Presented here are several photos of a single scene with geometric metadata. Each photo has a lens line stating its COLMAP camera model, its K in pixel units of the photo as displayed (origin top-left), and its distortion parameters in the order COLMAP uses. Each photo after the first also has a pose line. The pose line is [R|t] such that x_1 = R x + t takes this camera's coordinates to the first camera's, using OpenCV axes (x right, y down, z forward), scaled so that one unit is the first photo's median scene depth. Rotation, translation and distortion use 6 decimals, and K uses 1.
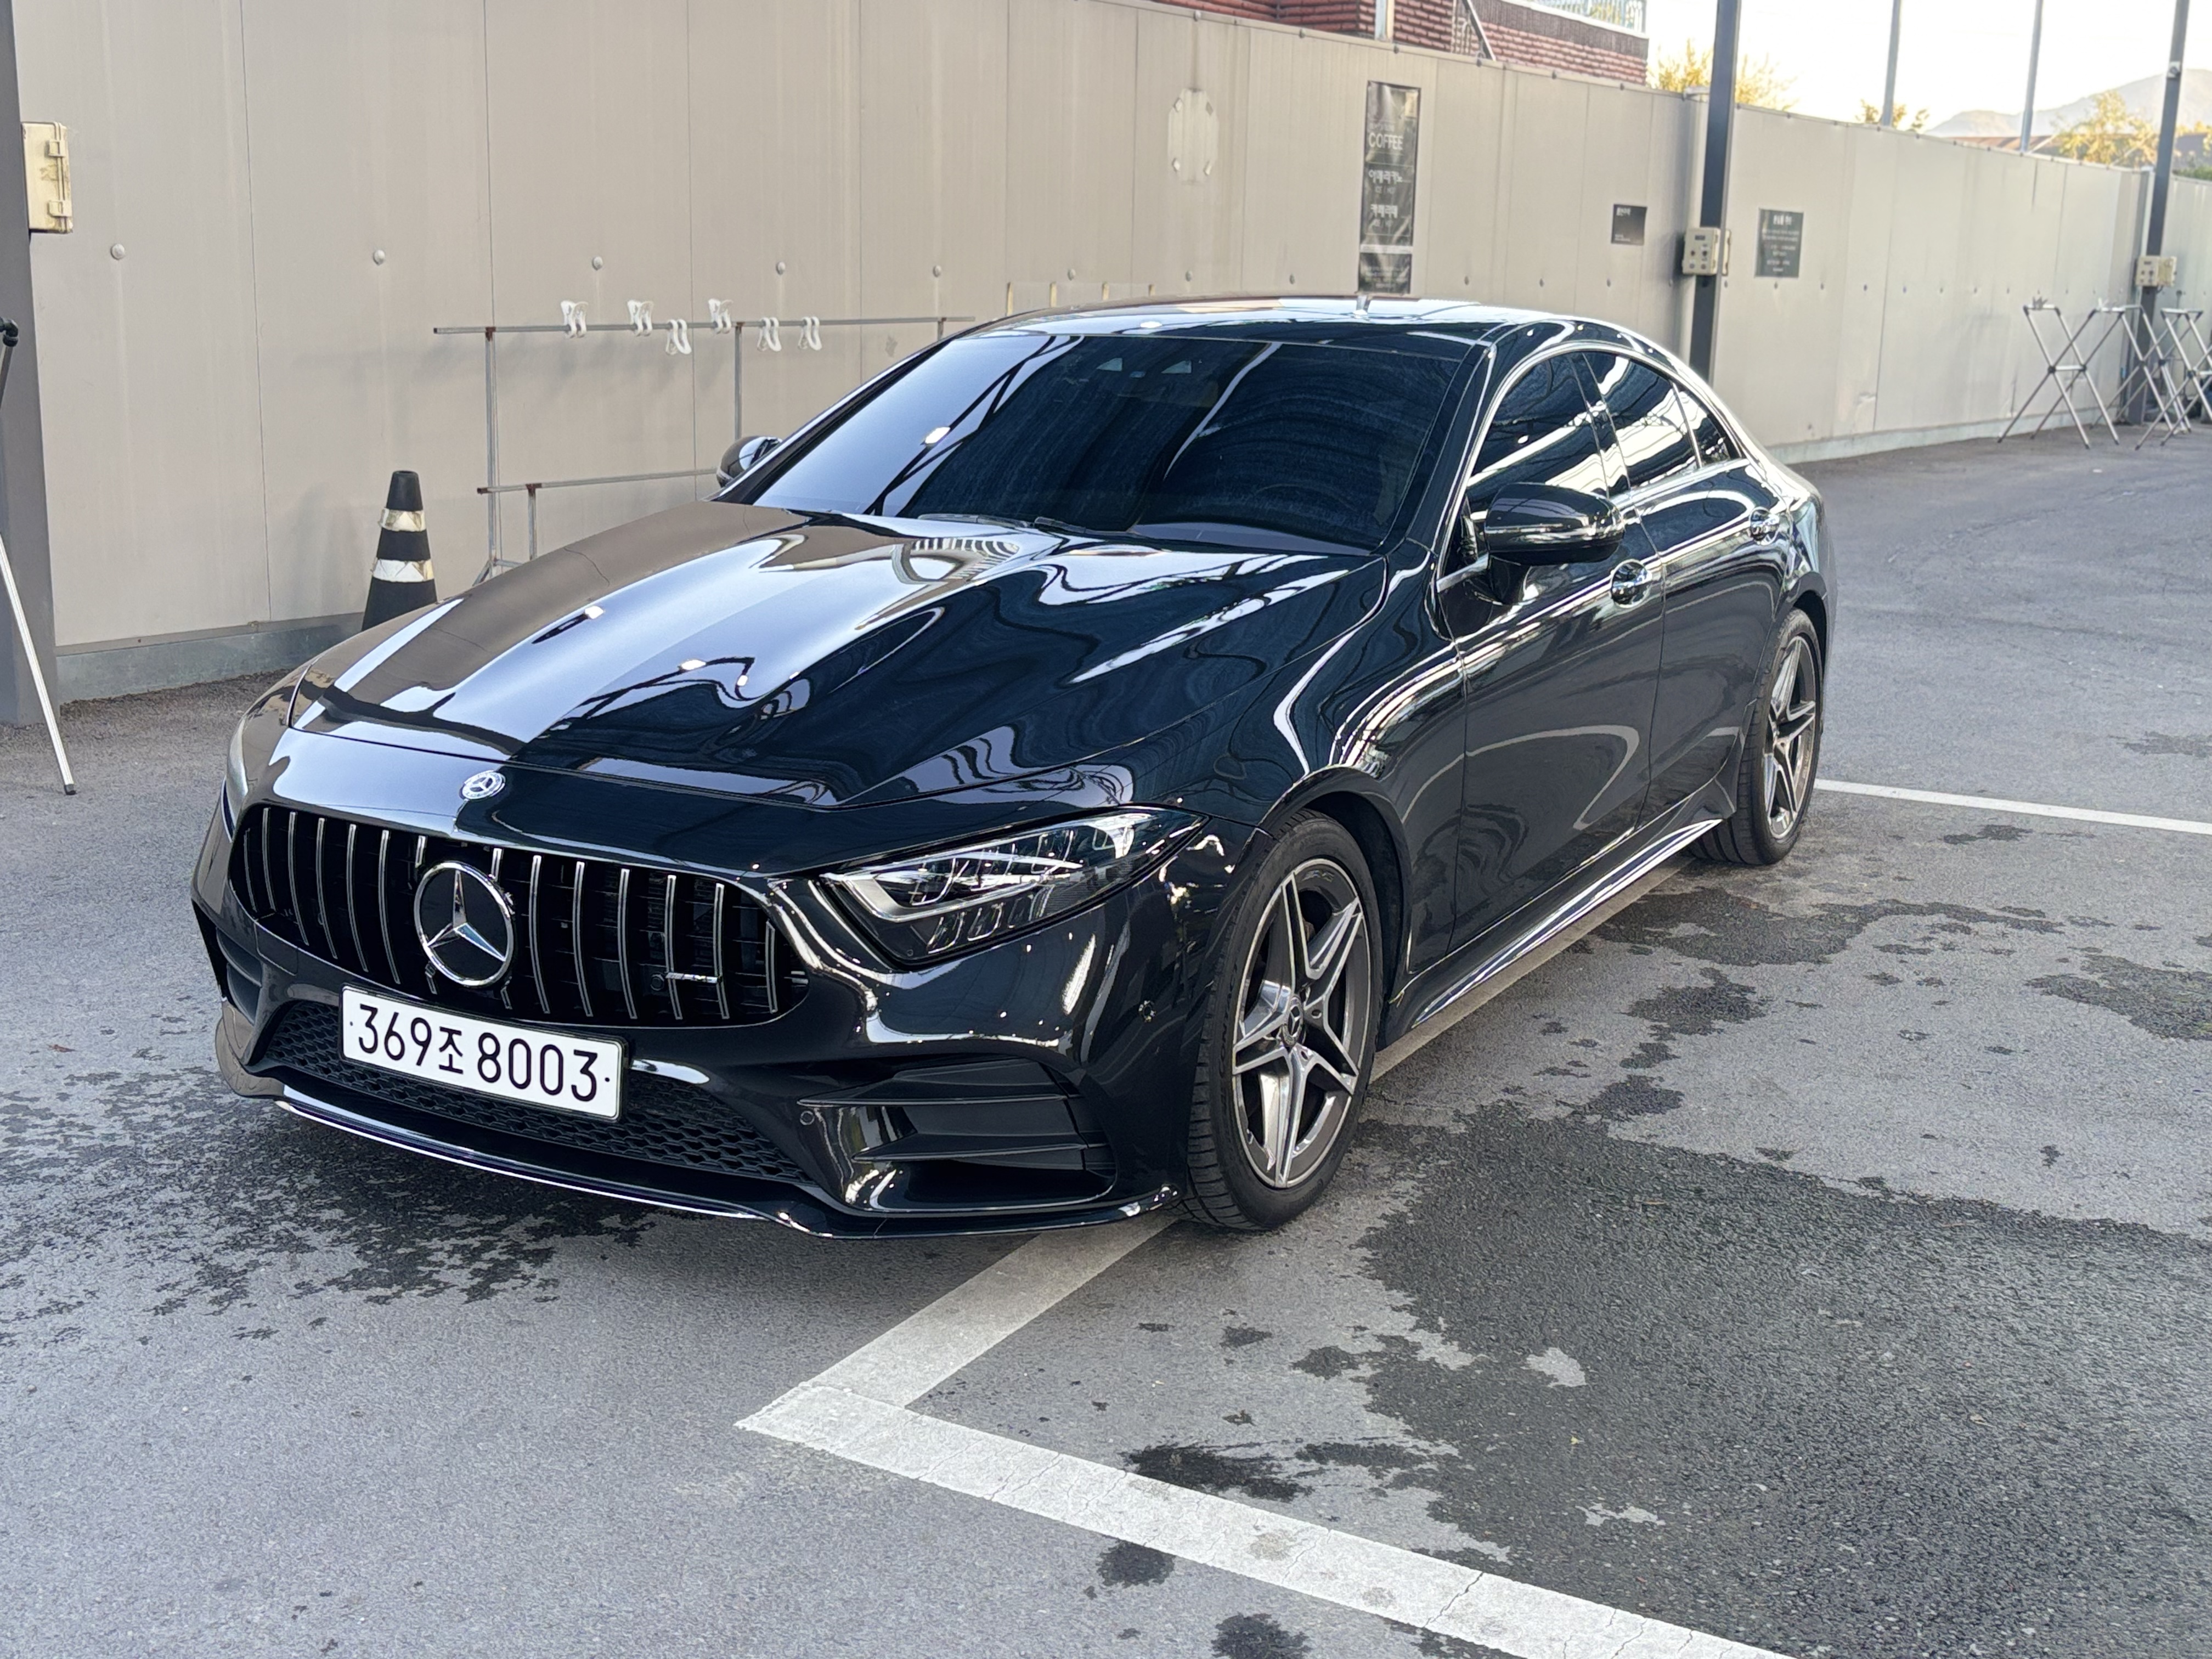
lens RADIAL K [[2473.2, 0, 1099.8], [0, 2473.2, 764.5], [0, 0, 1]] dist [0.194769, -0.695646]
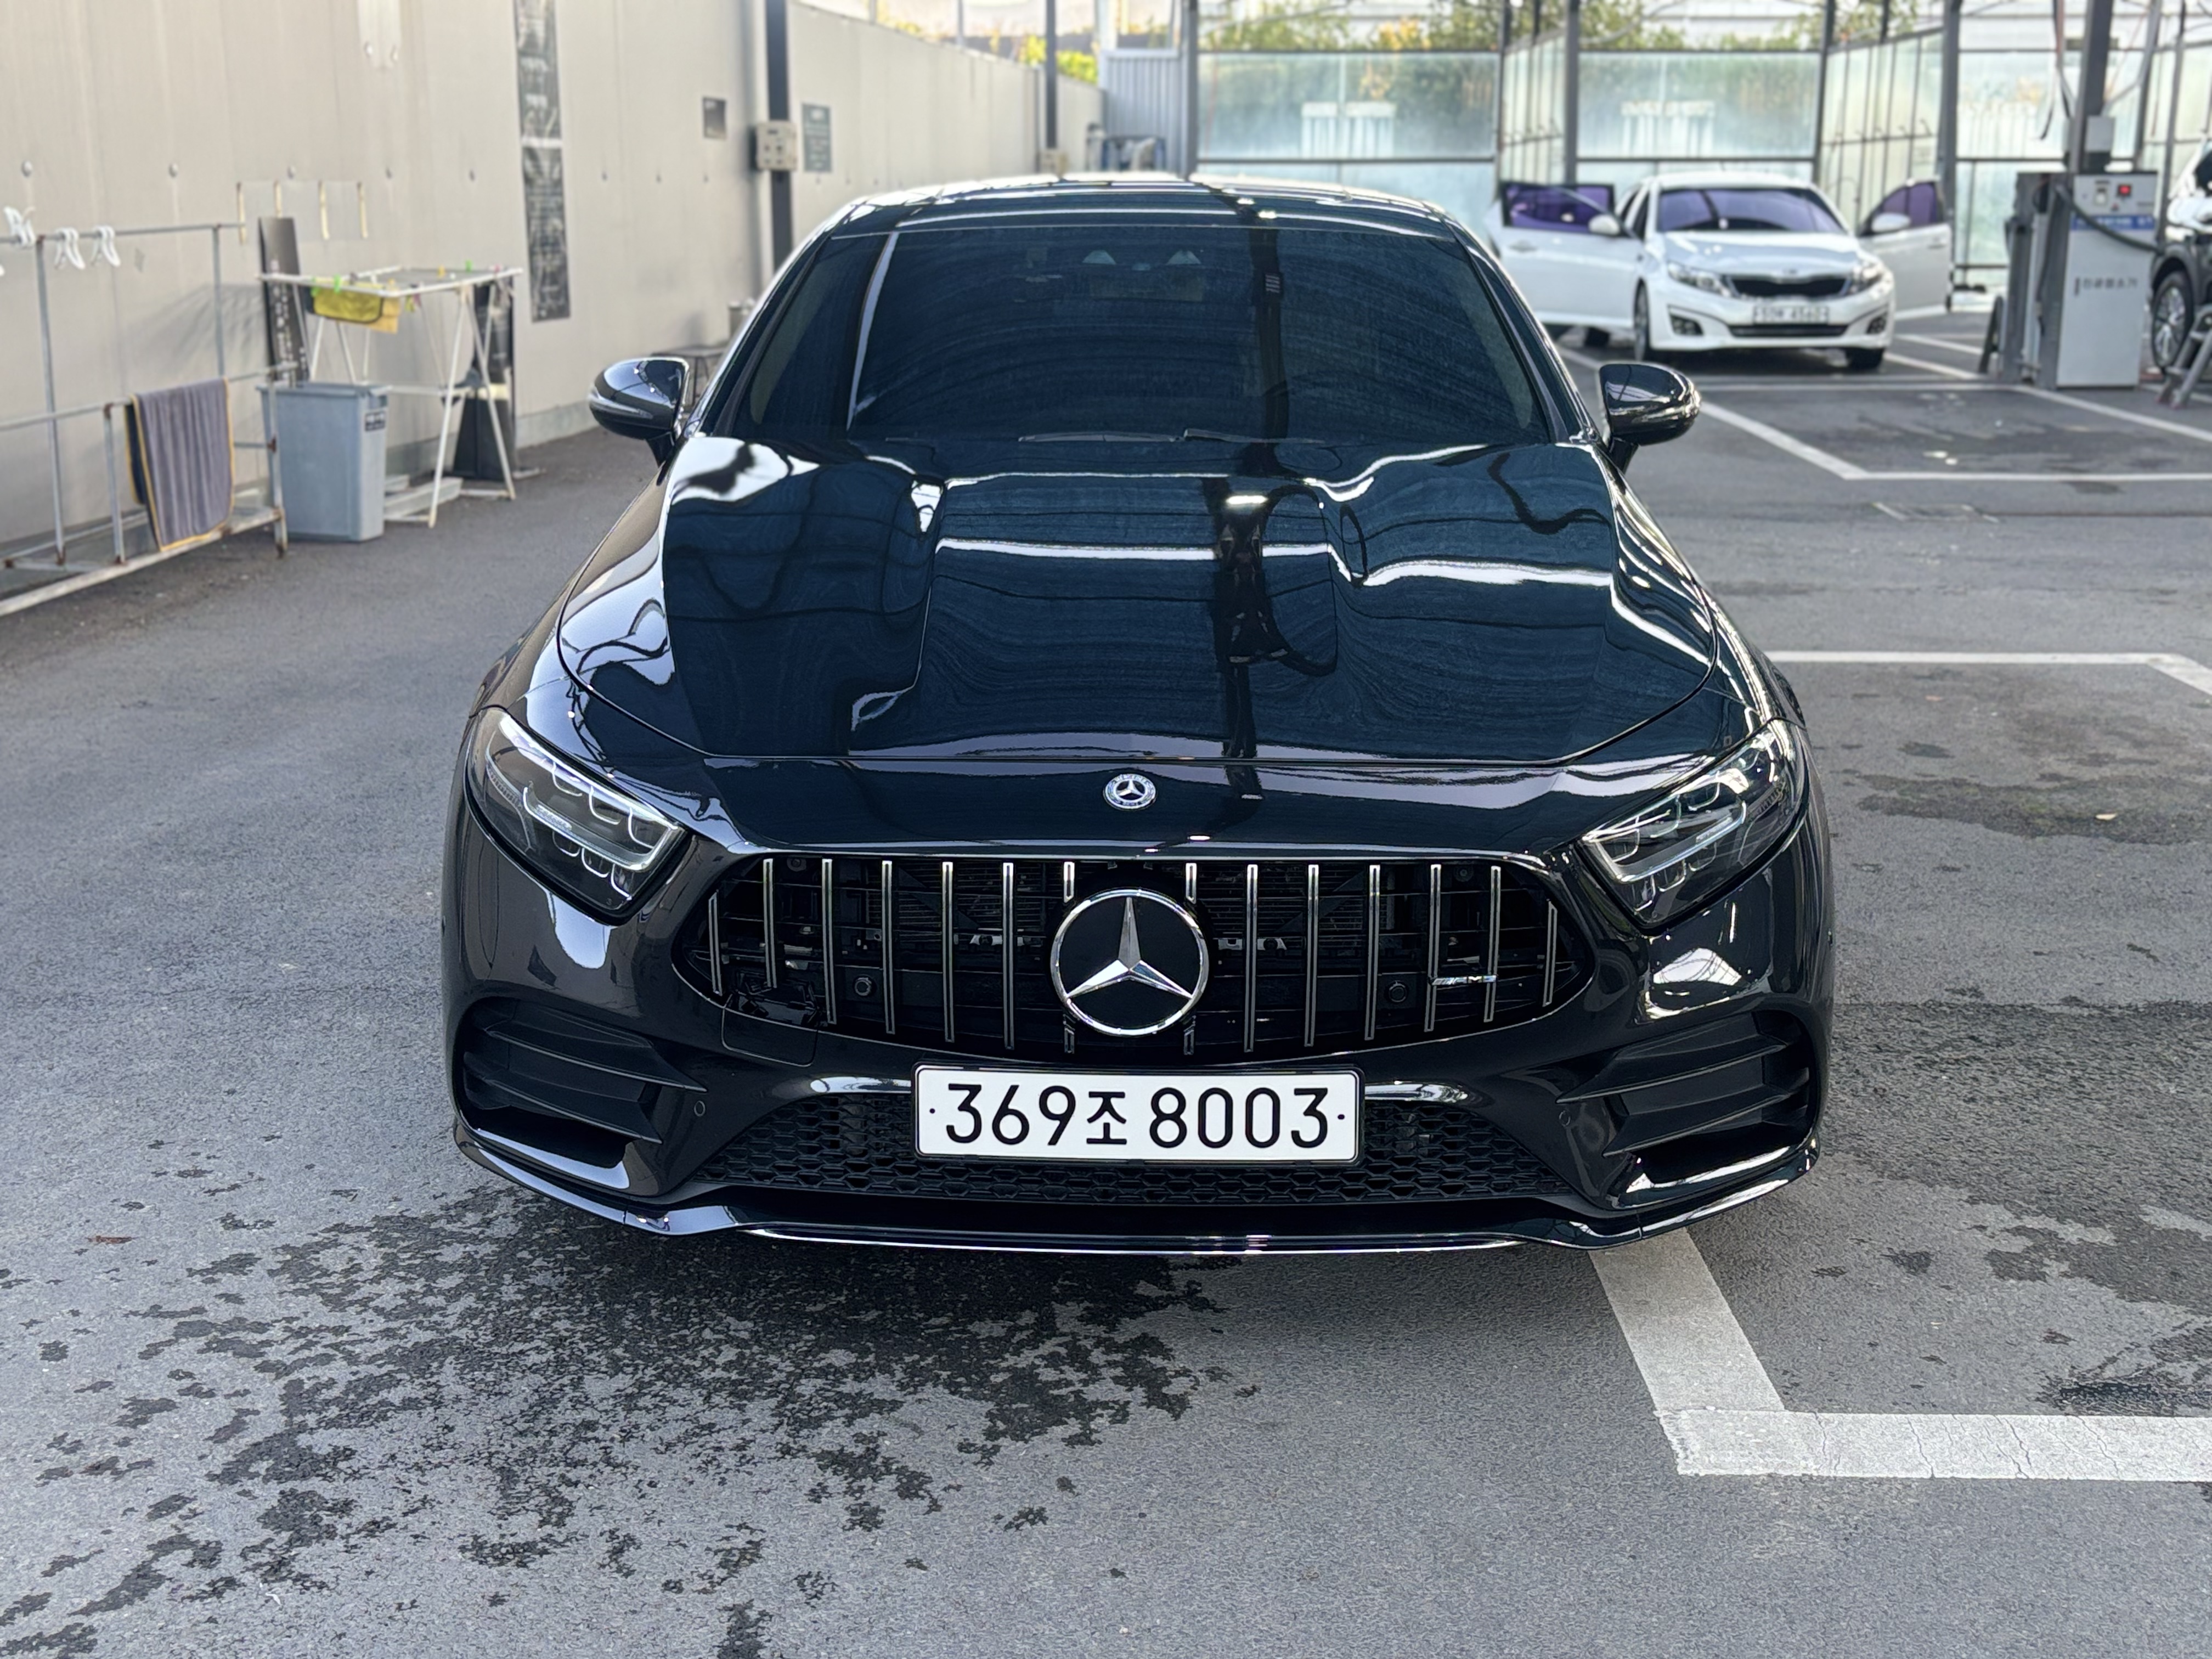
lens RADIAL K [[2510.1, 0, 1102.7], [0, 2510.1, 729.2], [0, 0, 1]] dist [0.081145, -0.231577]
pose [[0.883237, -0.116815, 0.454143, -0.531589], [0.106431, 0.993138, 0.048464, -0.044210], [-0.456688, 0.005530, 0.889610, 0.234071]]
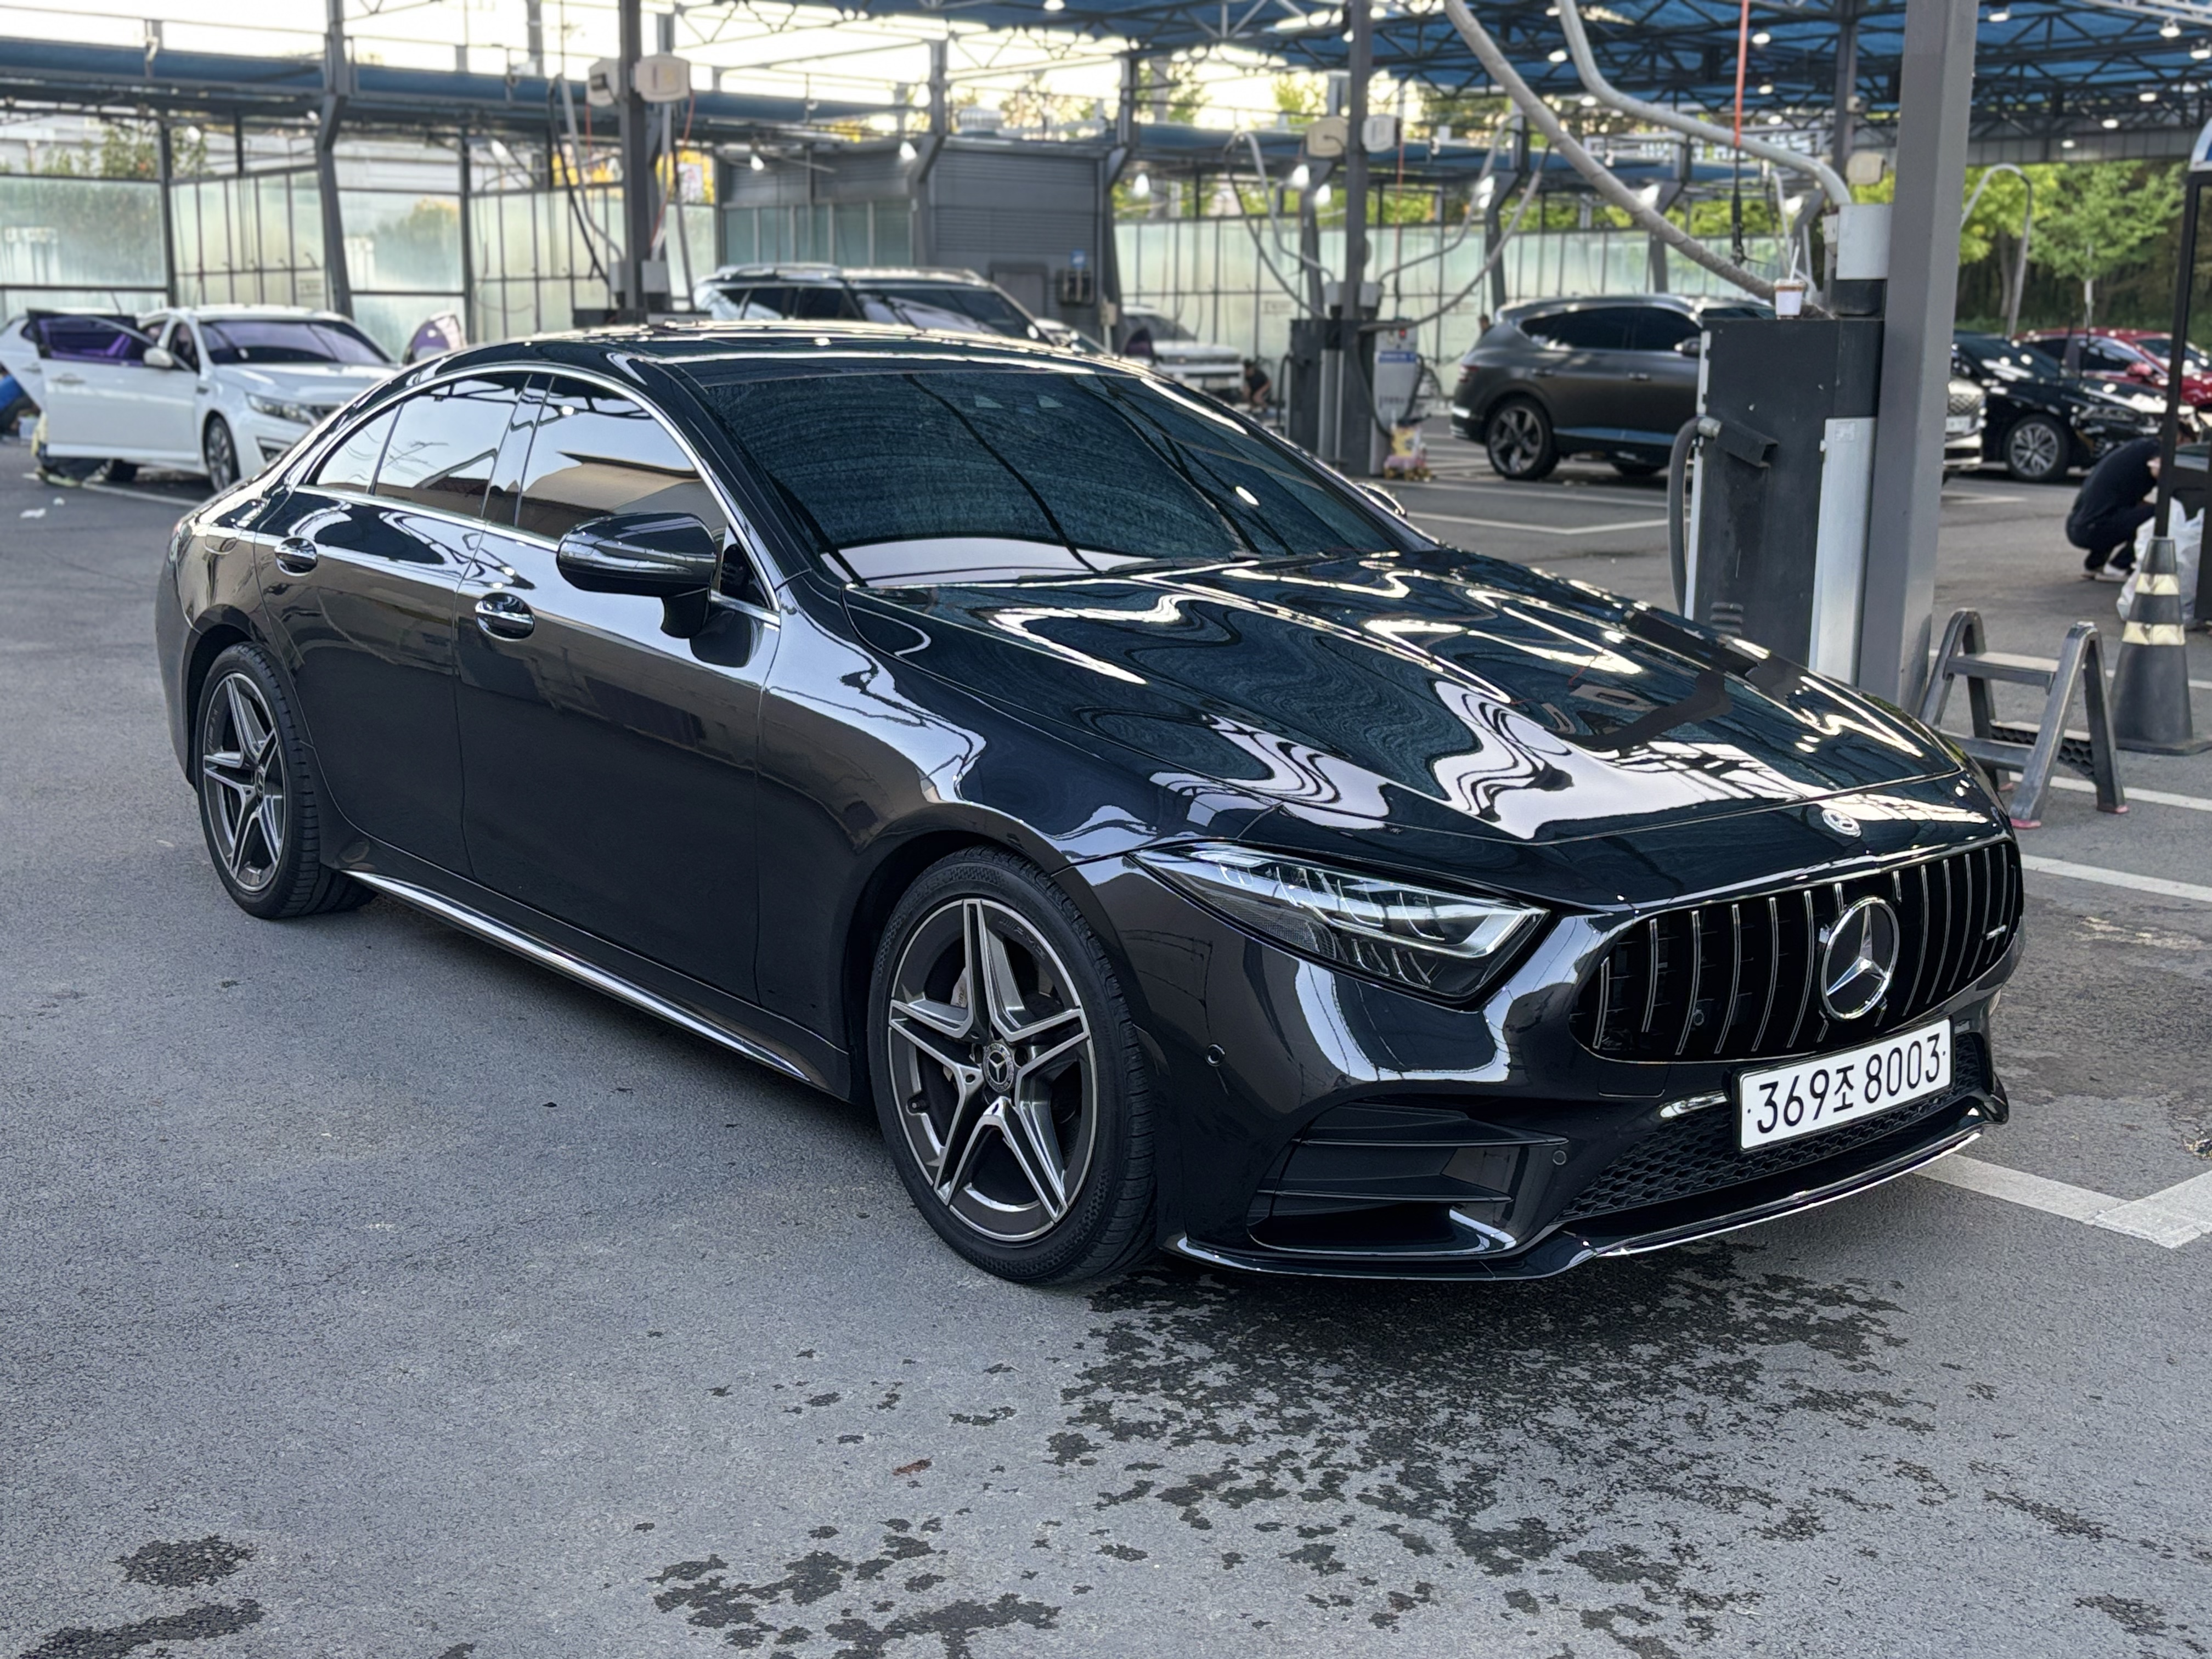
lens RADIAL K [[2473.2, 0, 1099.8], [0, 2473.2, 764.5], [0, 0, 1]] dist [0.194769, -0.695646]
pose [[0.374231, -0.178107, 0.910071, -1.094701], [0.179056, 0.976793, 0.117535, -0.160974], [-0.909885, 0.118968, 0.397437, 0.736580]]
